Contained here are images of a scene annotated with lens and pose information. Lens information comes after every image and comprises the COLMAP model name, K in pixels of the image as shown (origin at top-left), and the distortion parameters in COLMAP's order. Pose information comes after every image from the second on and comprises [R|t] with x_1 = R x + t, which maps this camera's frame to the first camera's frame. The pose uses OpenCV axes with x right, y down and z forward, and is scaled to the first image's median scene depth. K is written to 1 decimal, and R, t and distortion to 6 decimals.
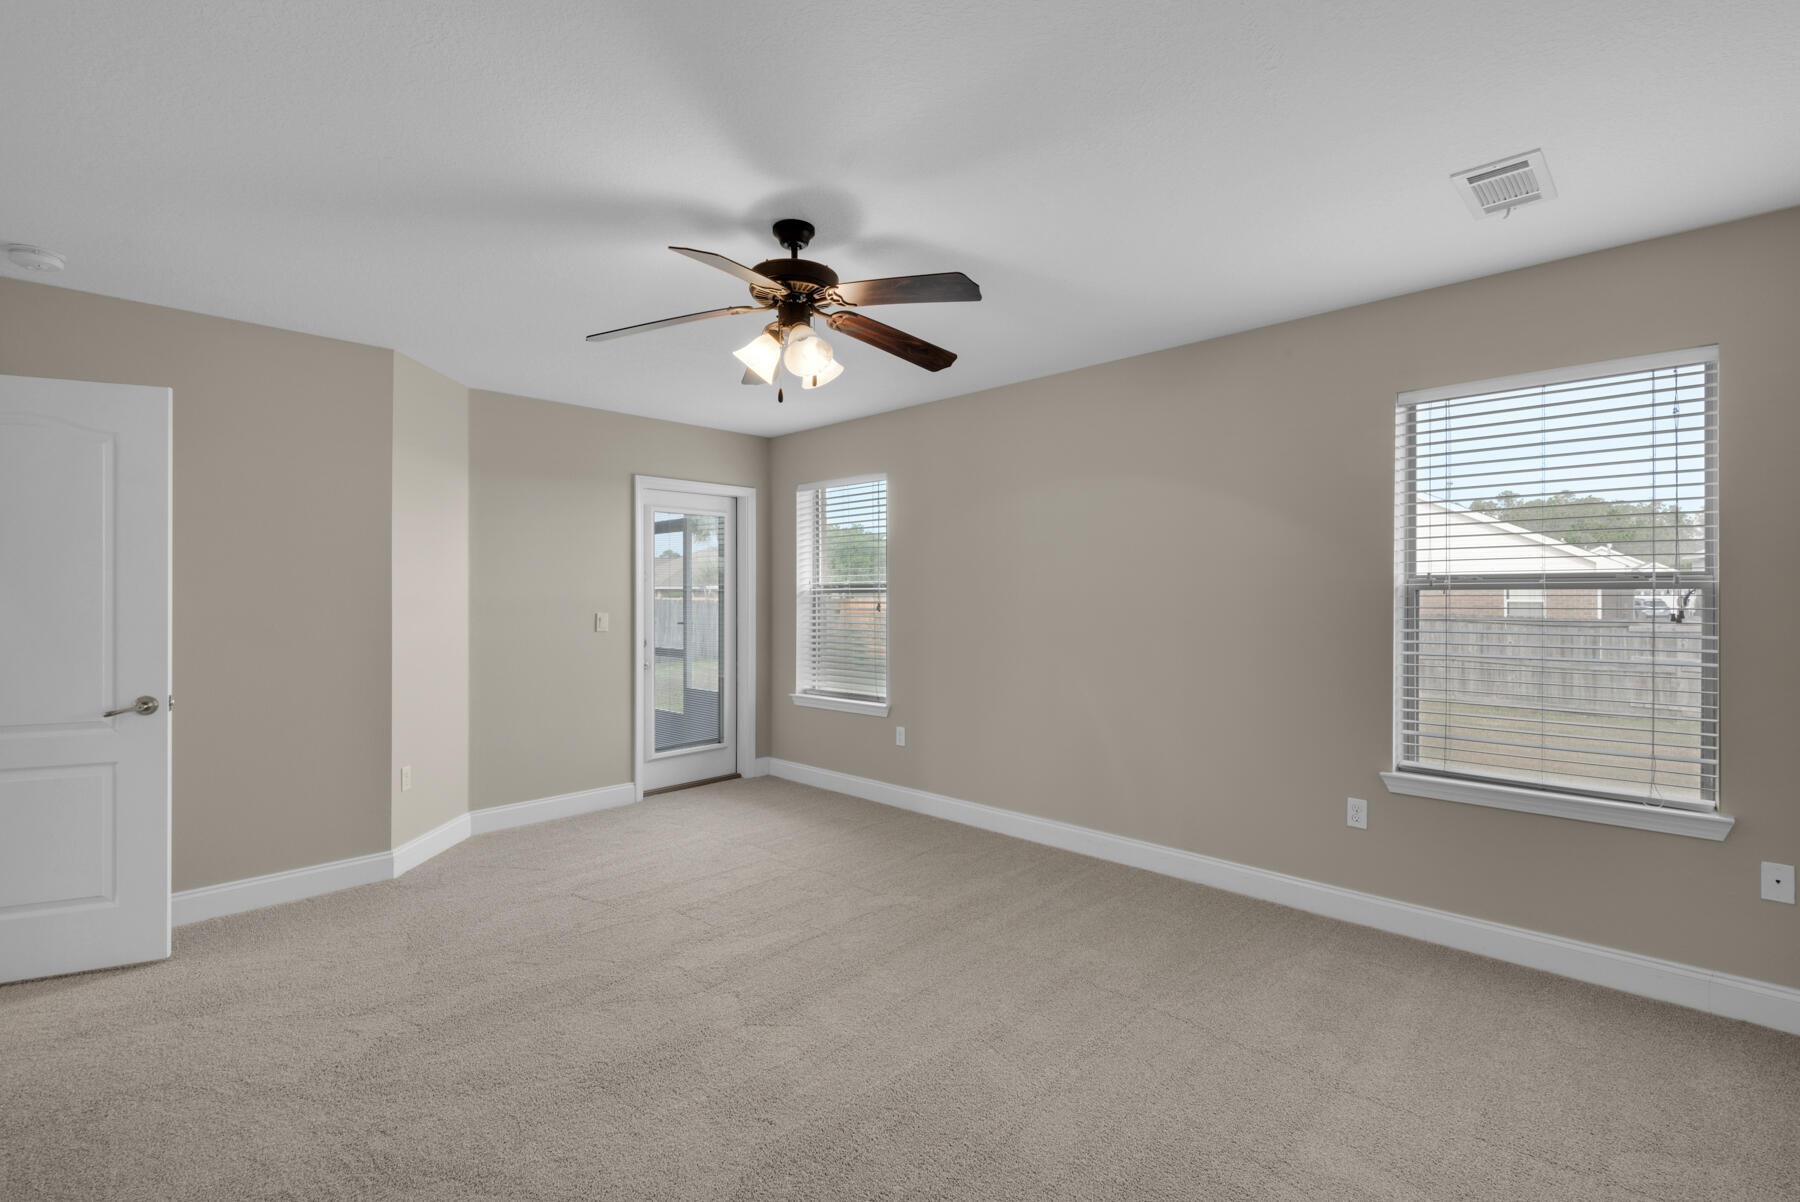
lens RADIAL K [[828.3, 0, 901.7], [0, 828.3, 591.3], [0, 0, 1]] dist [0.024246, -0.000362]
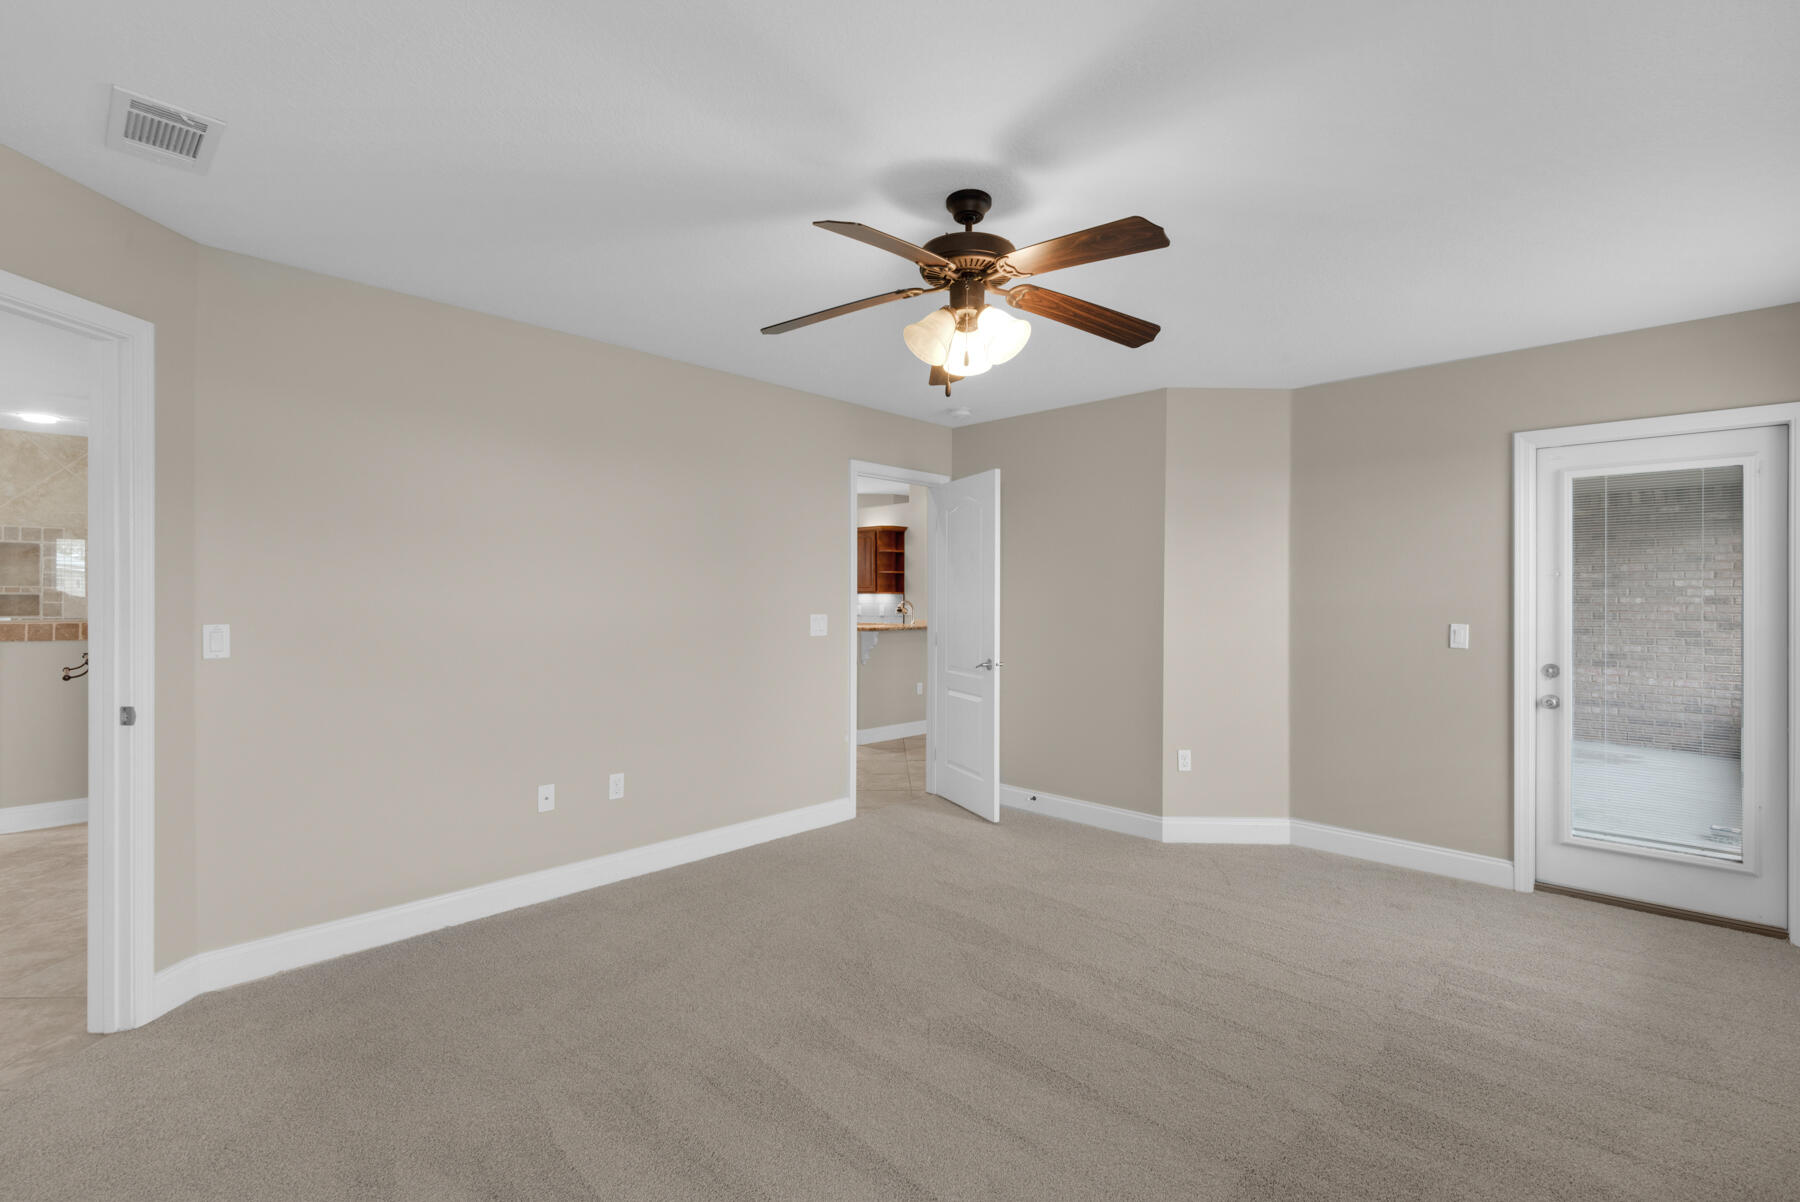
lens RADIAL K [[815.9, 0, 905.3], [0, 815.9, 600.0], [0, 0, 1]] dist [0.035106, -0.018980]
pose [[-0.004732, 0.000449, -0.999989, 0.397025], [-0.004534, 0.999990, 0.000470, 0.005735], [0.999979, 0.004536, -0.004730, 0.480644]]
